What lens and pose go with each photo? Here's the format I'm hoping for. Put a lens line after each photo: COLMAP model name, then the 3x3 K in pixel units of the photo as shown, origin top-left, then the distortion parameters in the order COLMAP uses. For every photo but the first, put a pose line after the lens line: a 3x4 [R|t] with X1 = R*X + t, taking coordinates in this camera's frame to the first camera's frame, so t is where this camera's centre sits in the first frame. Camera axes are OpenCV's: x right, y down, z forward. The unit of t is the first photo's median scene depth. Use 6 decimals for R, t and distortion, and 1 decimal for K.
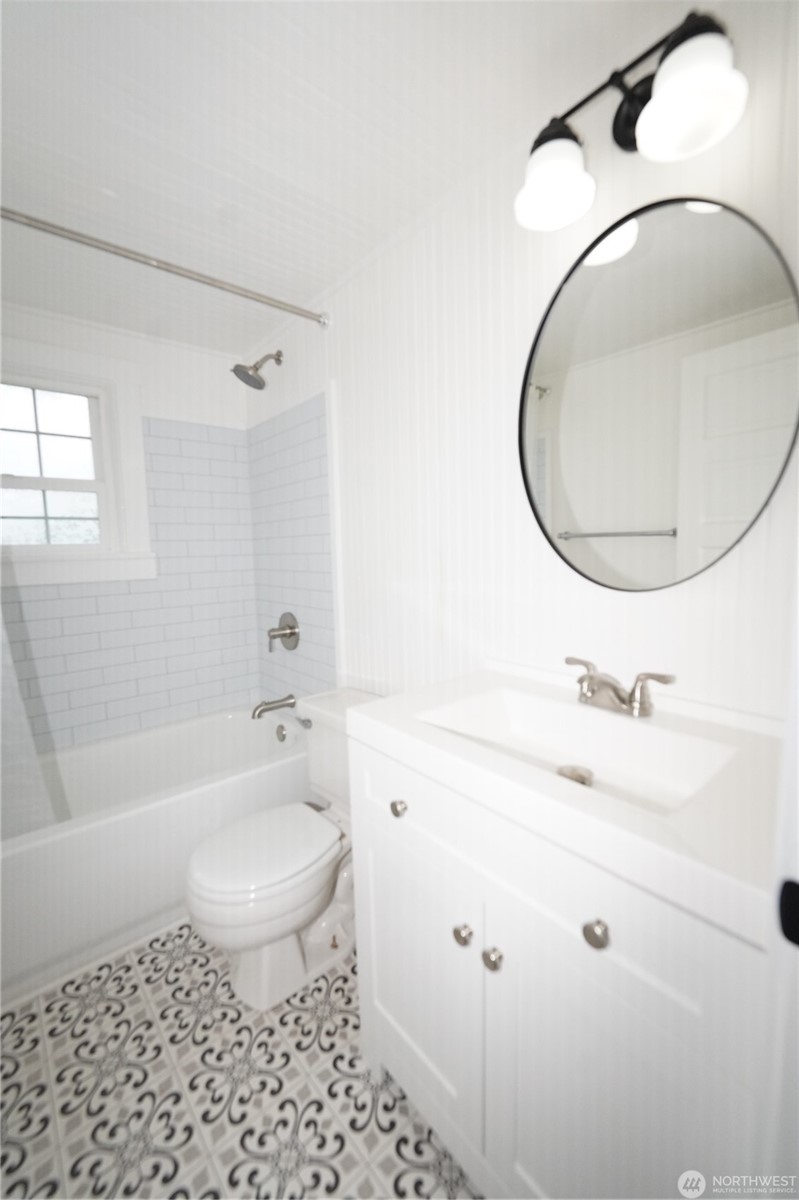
lens RADIAL K [[482.5, 0, 402.2], [0, 482.5, 595.4], [0, 0, 1]] dist [-0.009461, -0.001268]
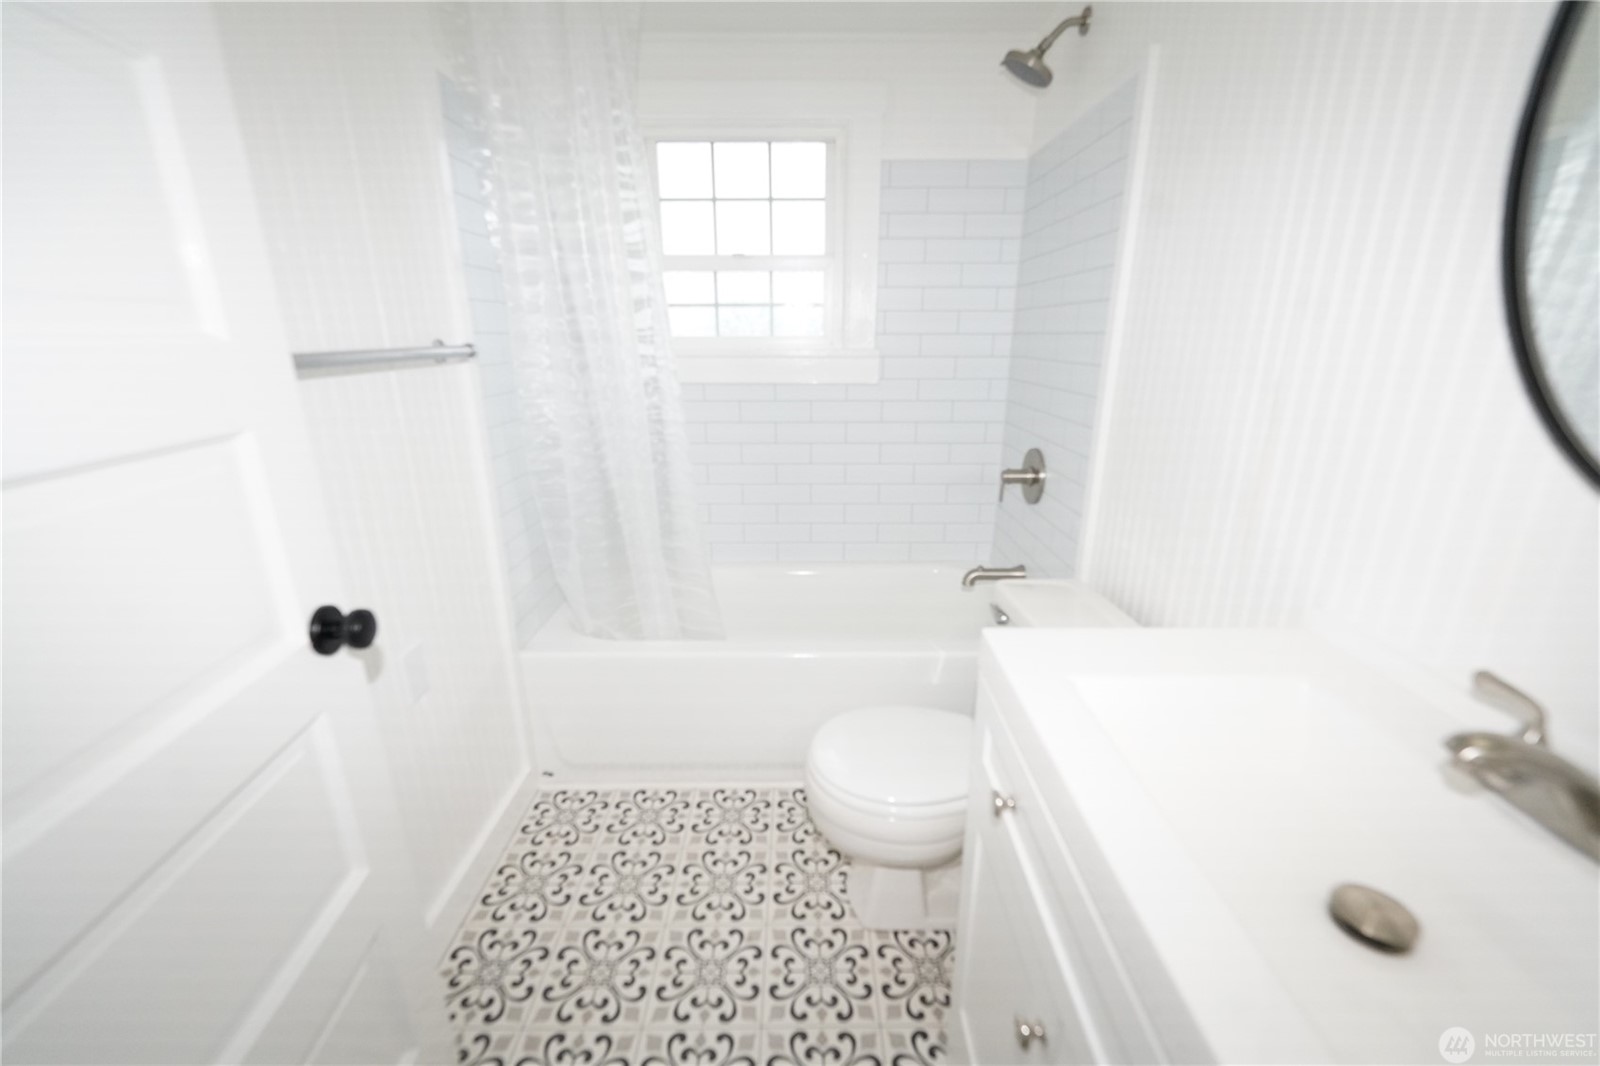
lens RADIAL K [[643.3, 0, 814.2], [0, 643.3, 532.8], [0, 0, 1]] dist [-0.009461, -0.001268]
pose [[0.759400, 0.216937, -0.613392, 0.127236], [-0.085026, 0.967780, 0.237006, -0.044665], [0.645044, -0.127828, 0.753378, 0.122852]]
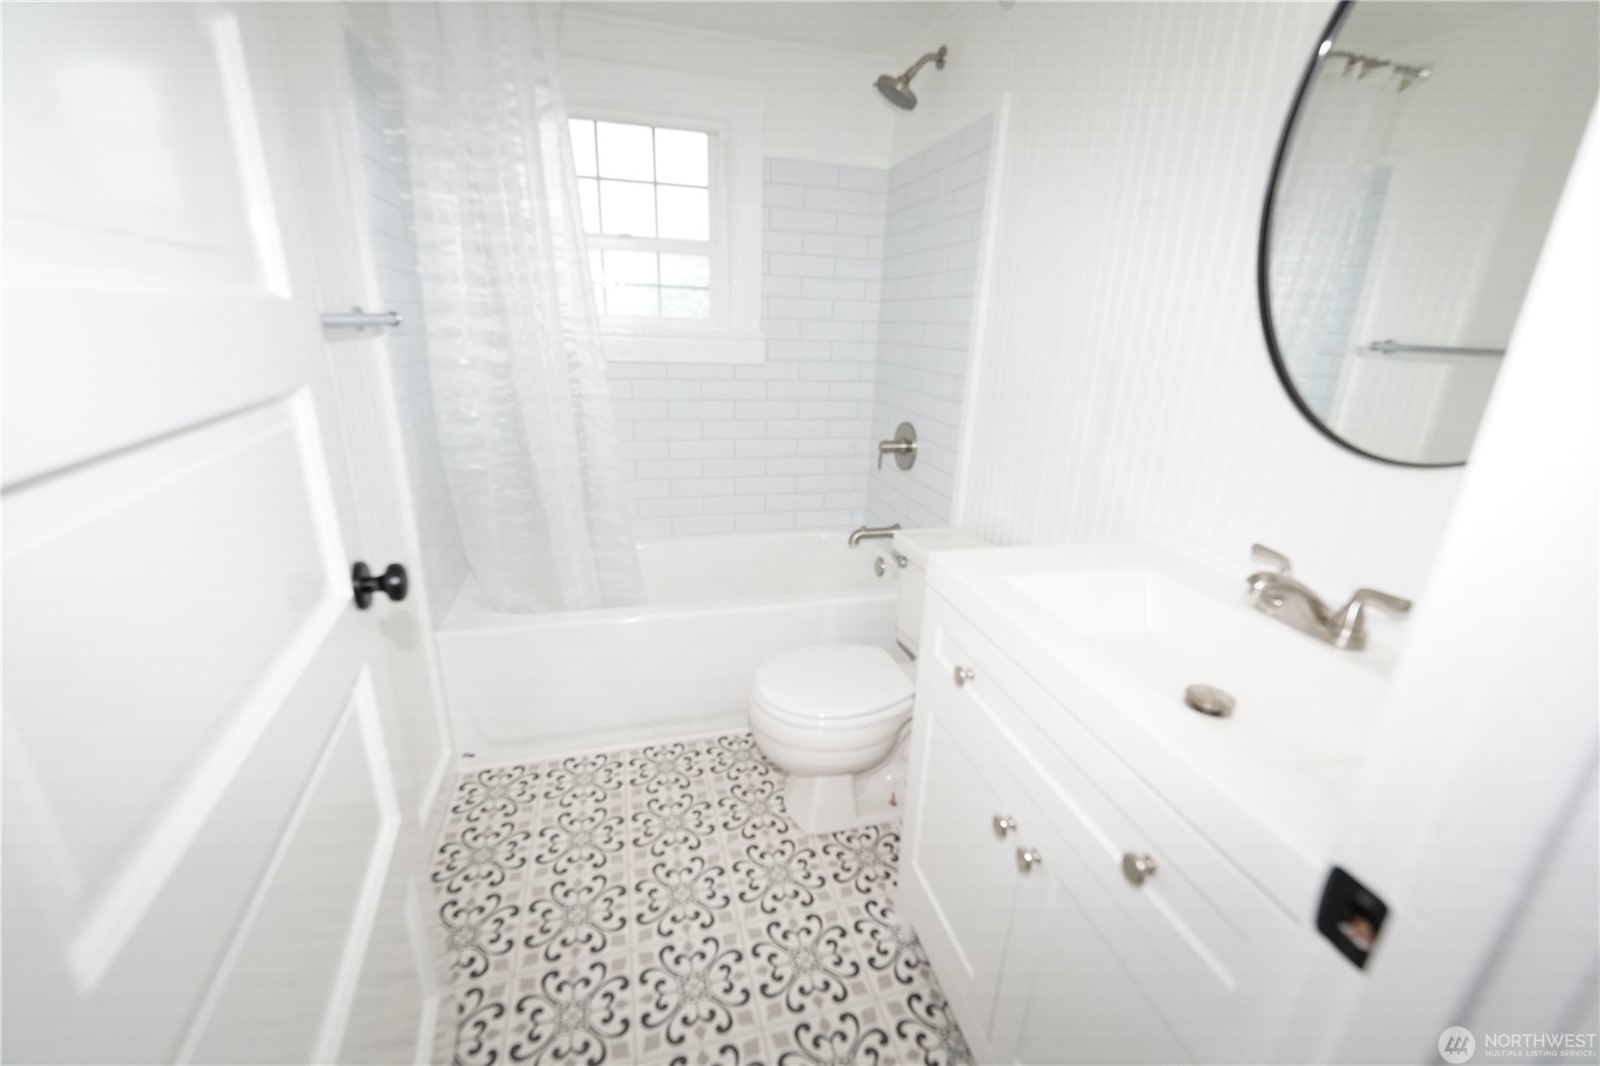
lens RADIAL K [[643.3, 0, 811.2], [0, 643.3, 534.9], [0, 0, 1]] dist [-0.009461, -0.001268]
pose [[0.904276, 0.186858, -0.383887, 0.071005], [-0.100588, 0.967072, 0.233780, -0.019467], [0.414930, -0.172787, 0.893296, -0.044197]]
